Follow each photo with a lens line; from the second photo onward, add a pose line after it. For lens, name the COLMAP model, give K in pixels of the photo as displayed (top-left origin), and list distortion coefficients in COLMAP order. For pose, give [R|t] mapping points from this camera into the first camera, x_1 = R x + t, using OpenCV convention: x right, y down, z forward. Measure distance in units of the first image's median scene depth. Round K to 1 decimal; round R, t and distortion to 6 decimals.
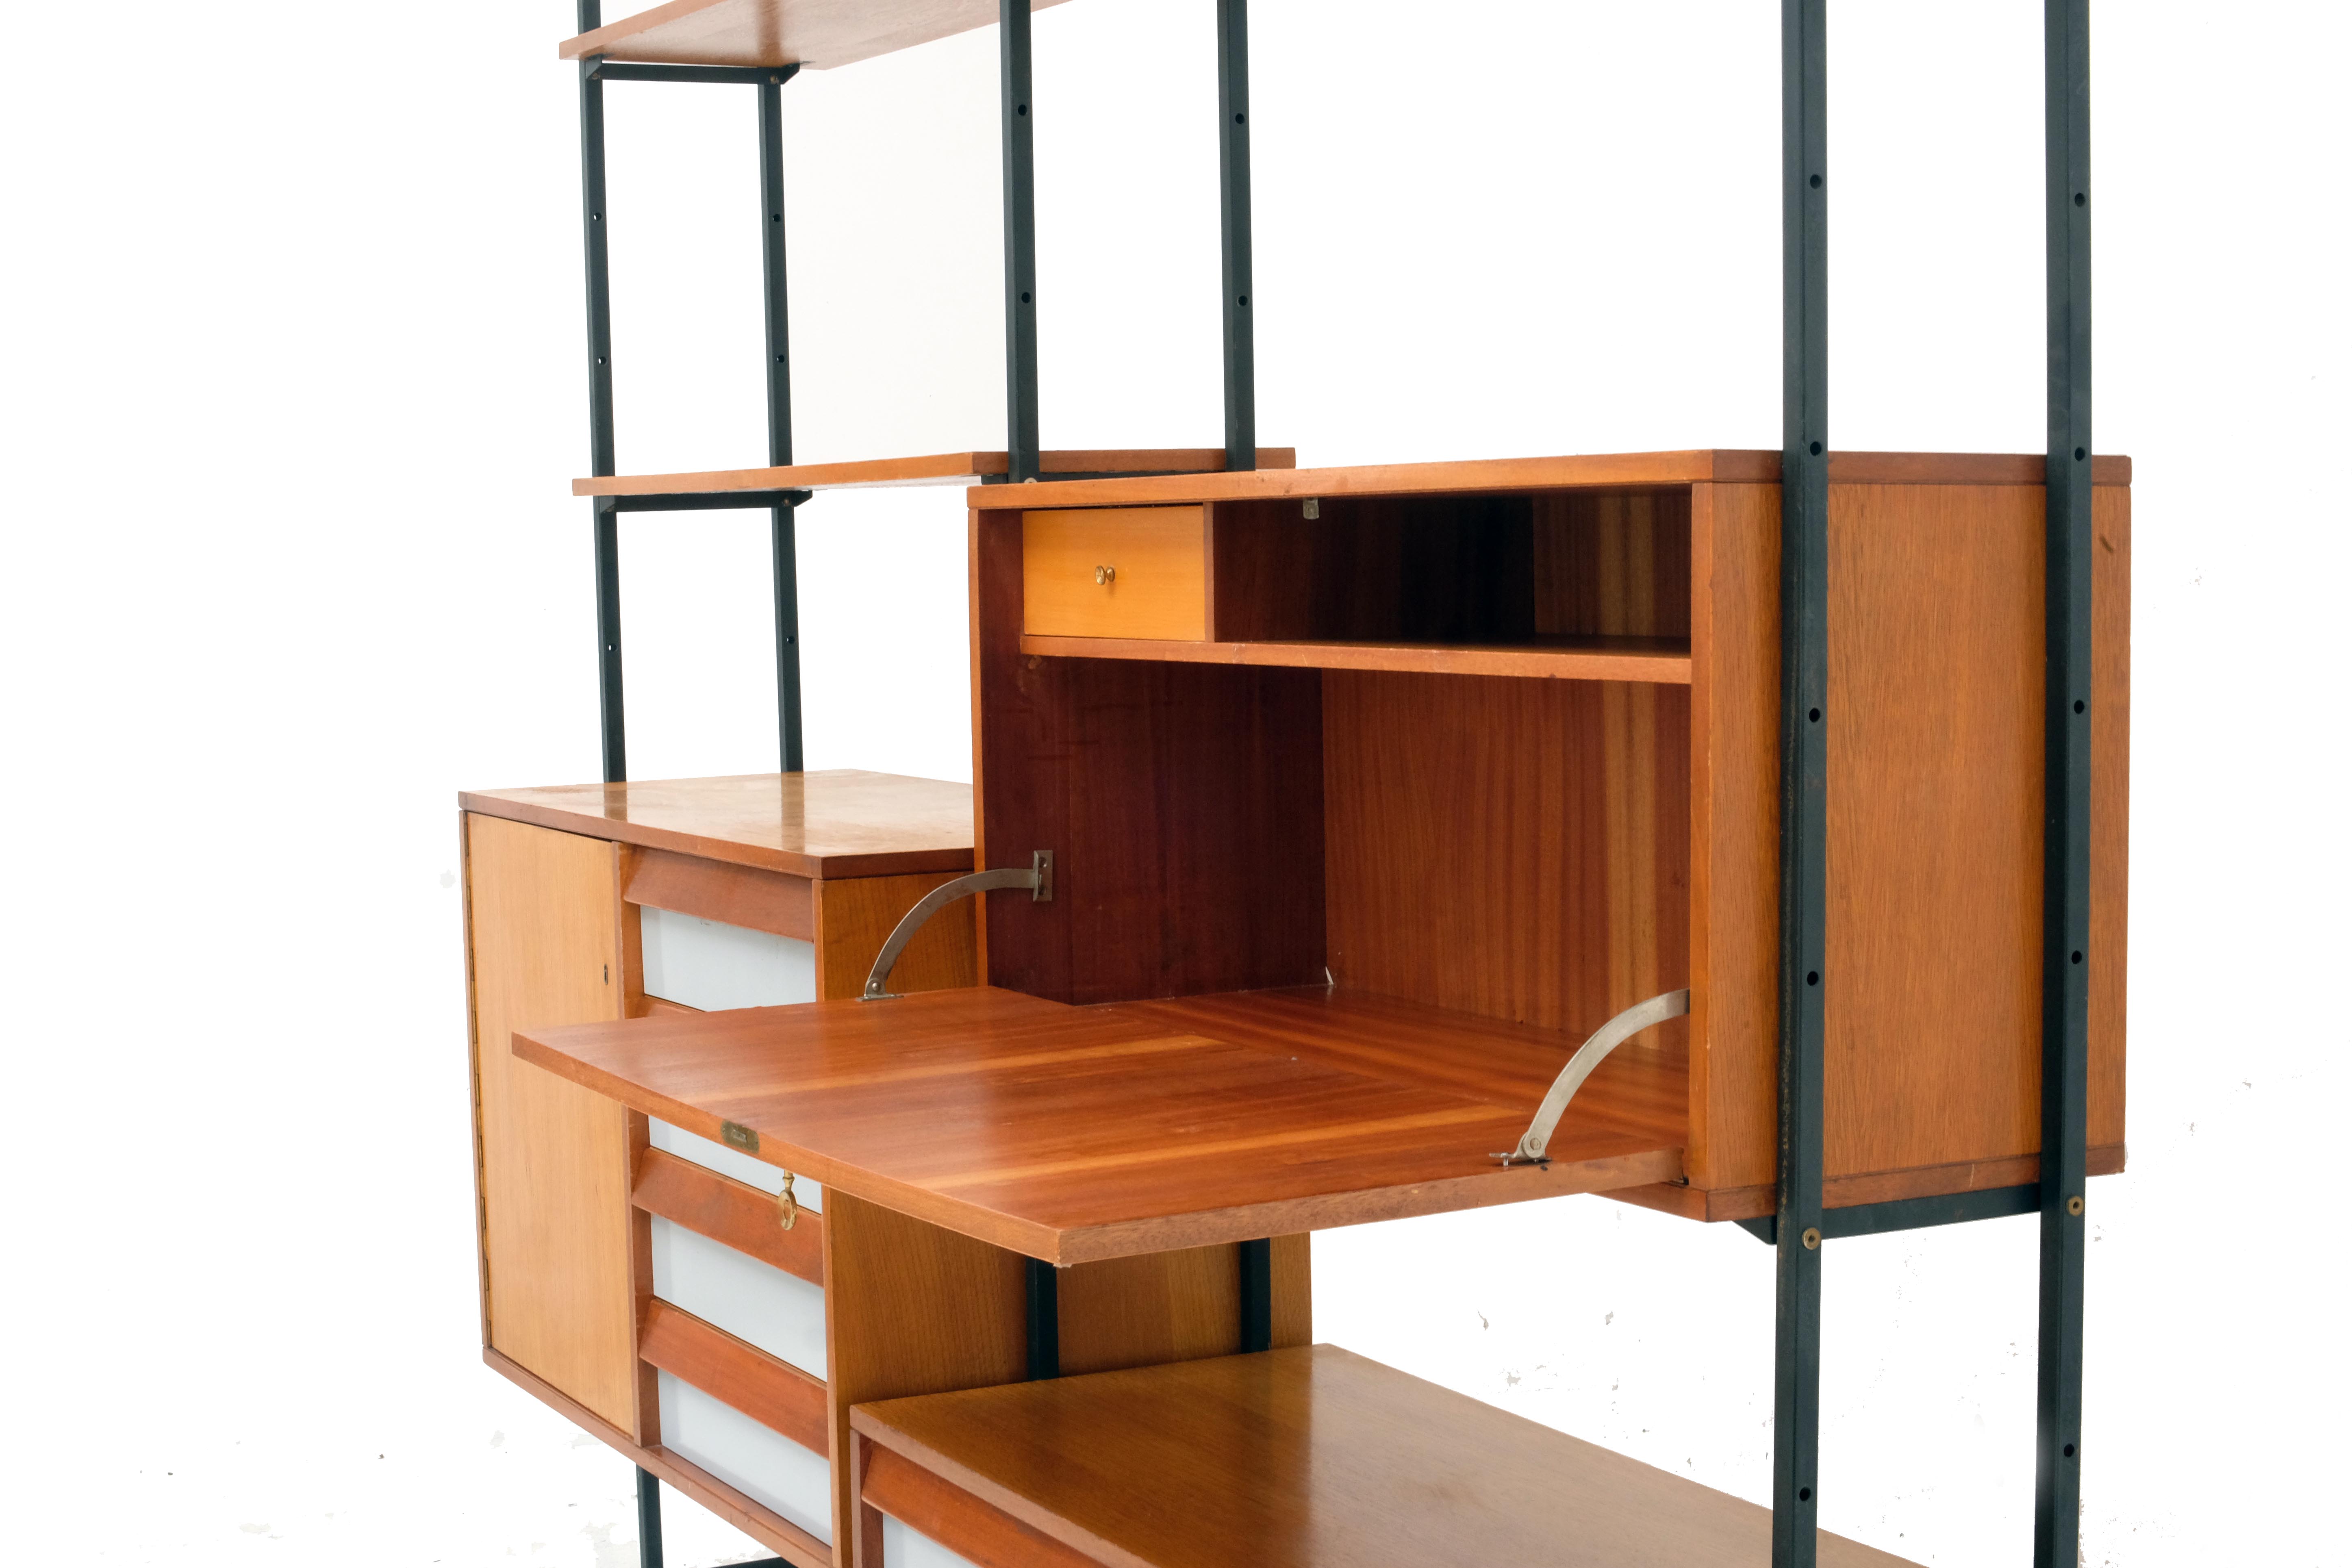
lens RADIAL K [[3689.6, 0, 1175.8], [0, 3689.6, 877.6], [0, 0, 1]] dist [-0.143063, -0.051762]
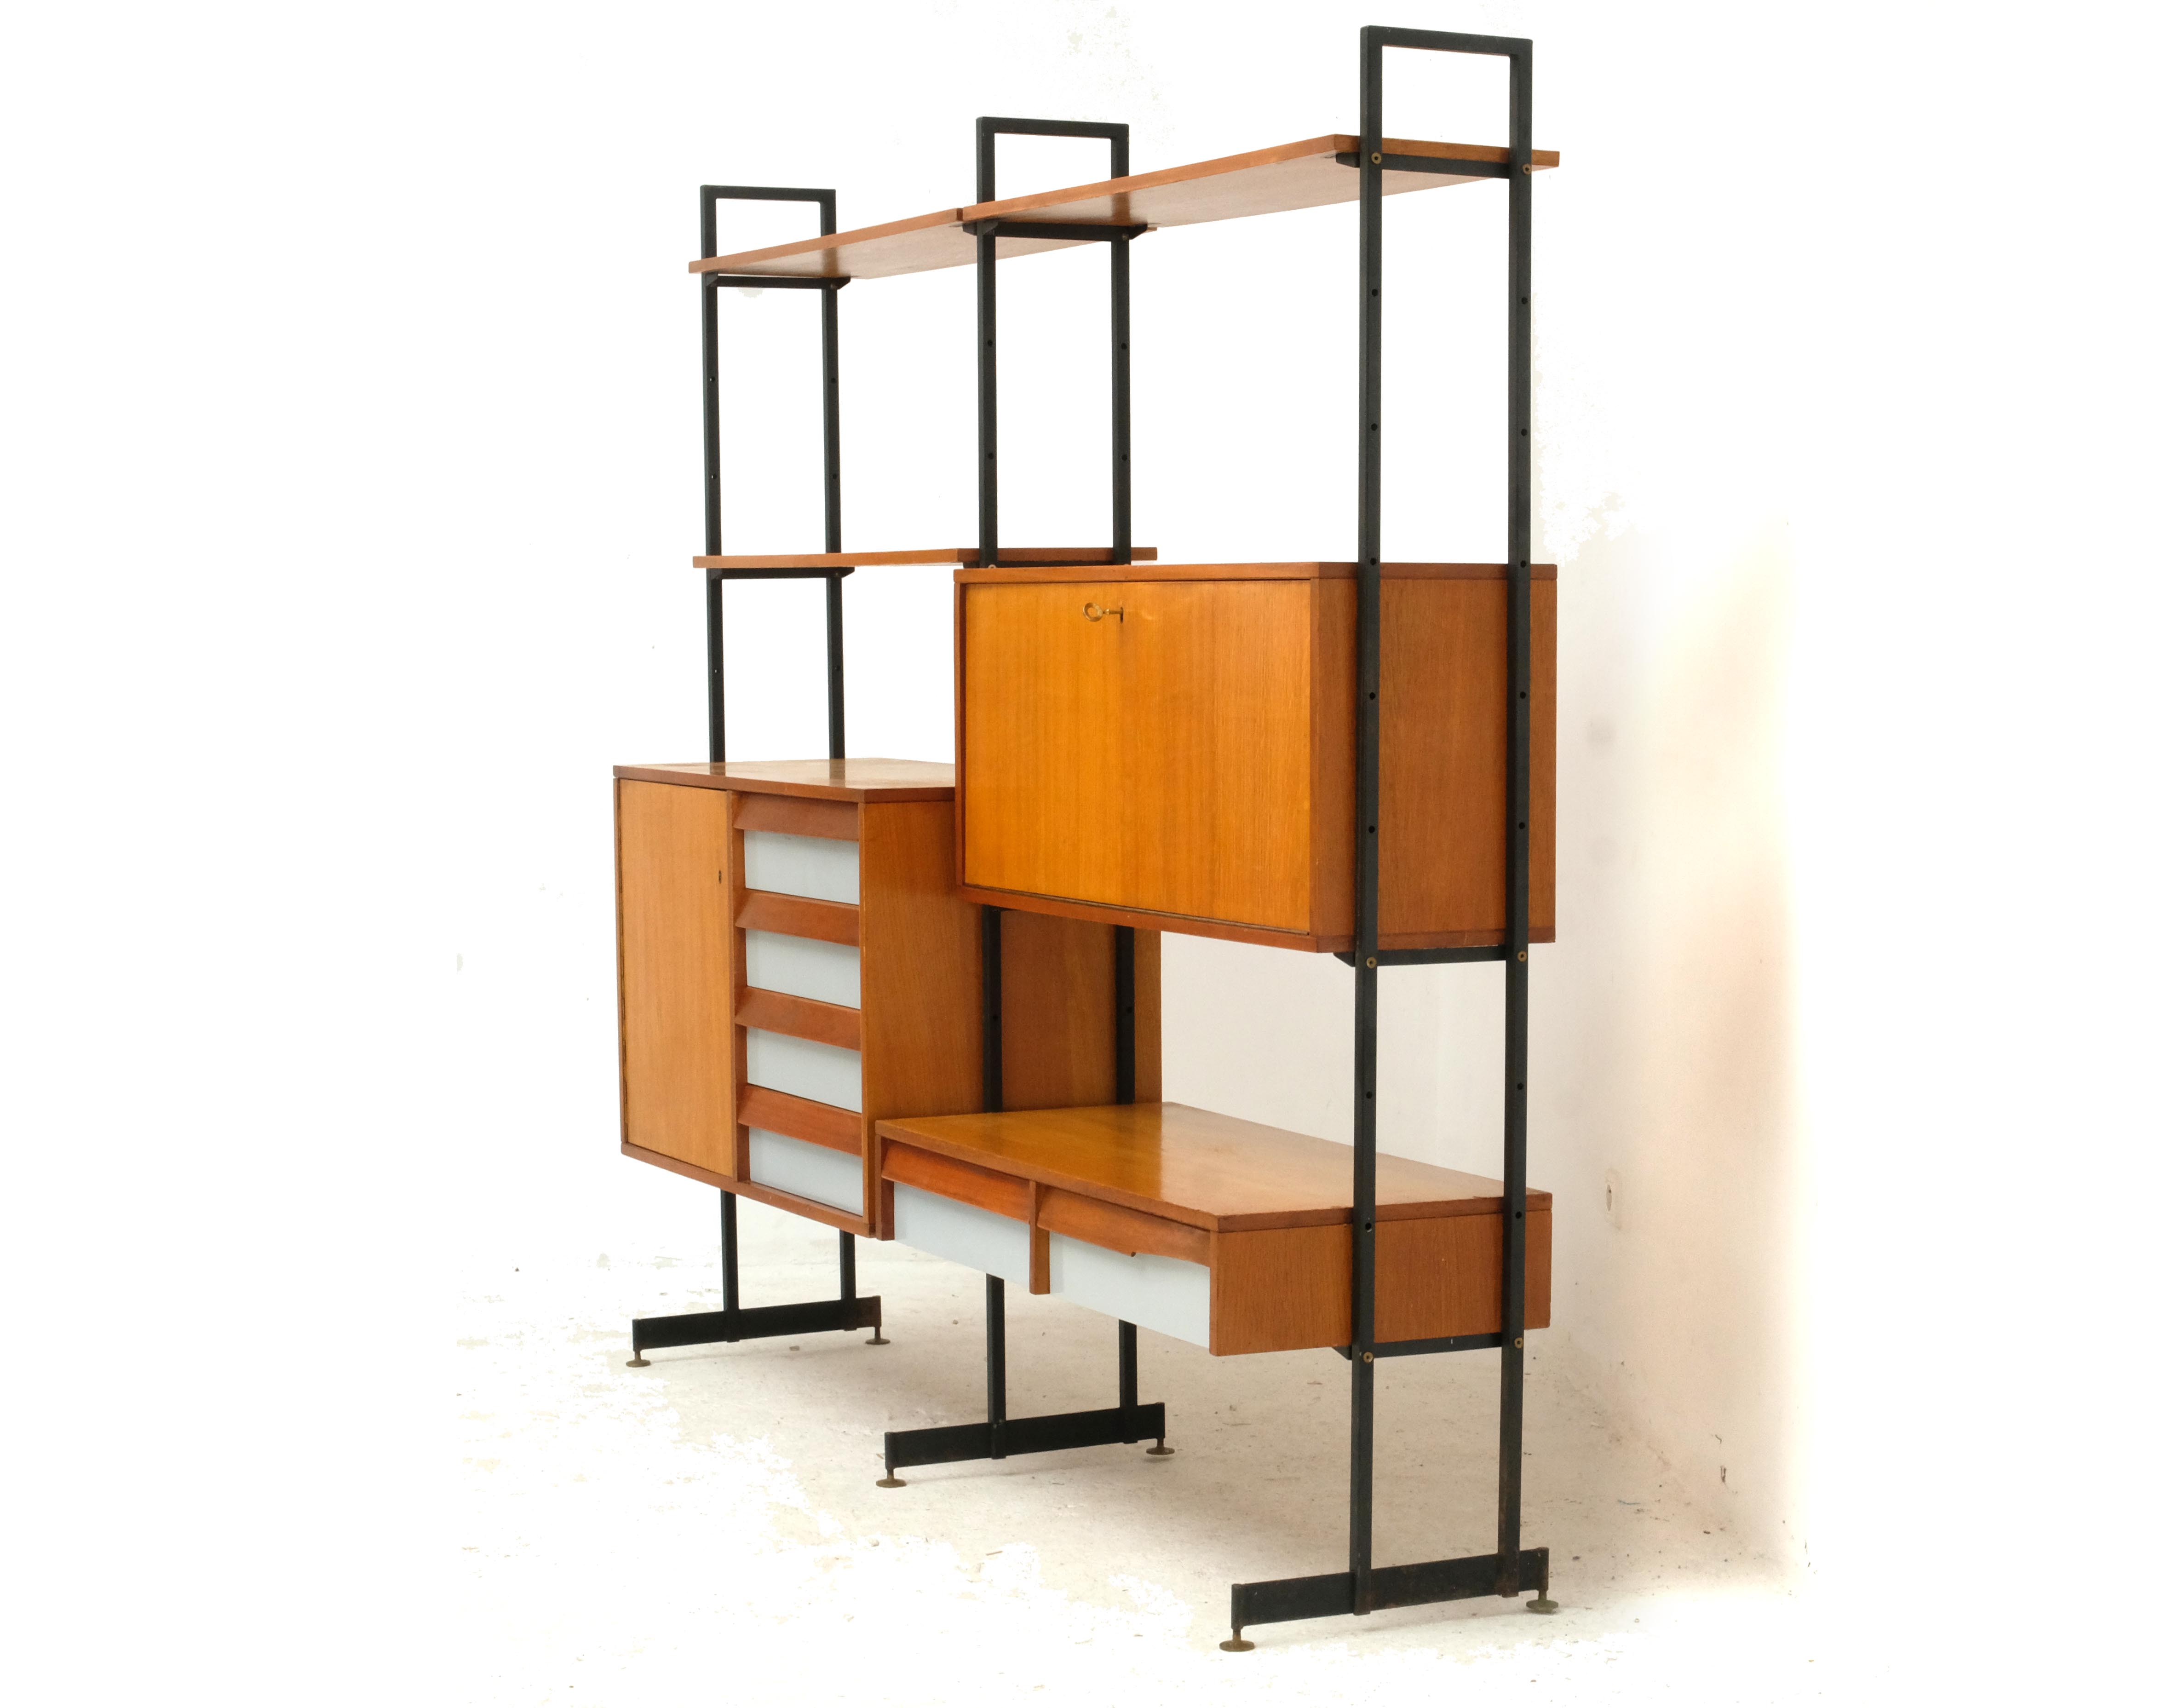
lens RADIAL K [[4202.6, 0, 1261.1], [0, 4202.6, 858.3], [0, 0, 1]] dist [-0.110046, -0.101726]
pose [[0.999882, 0.012782, 0.008541, 0.068036], [-0.012517, 0.999460, -0.030391, 0.080799], [-0.008924, 0.030280, 0.999502, -0.901160]]
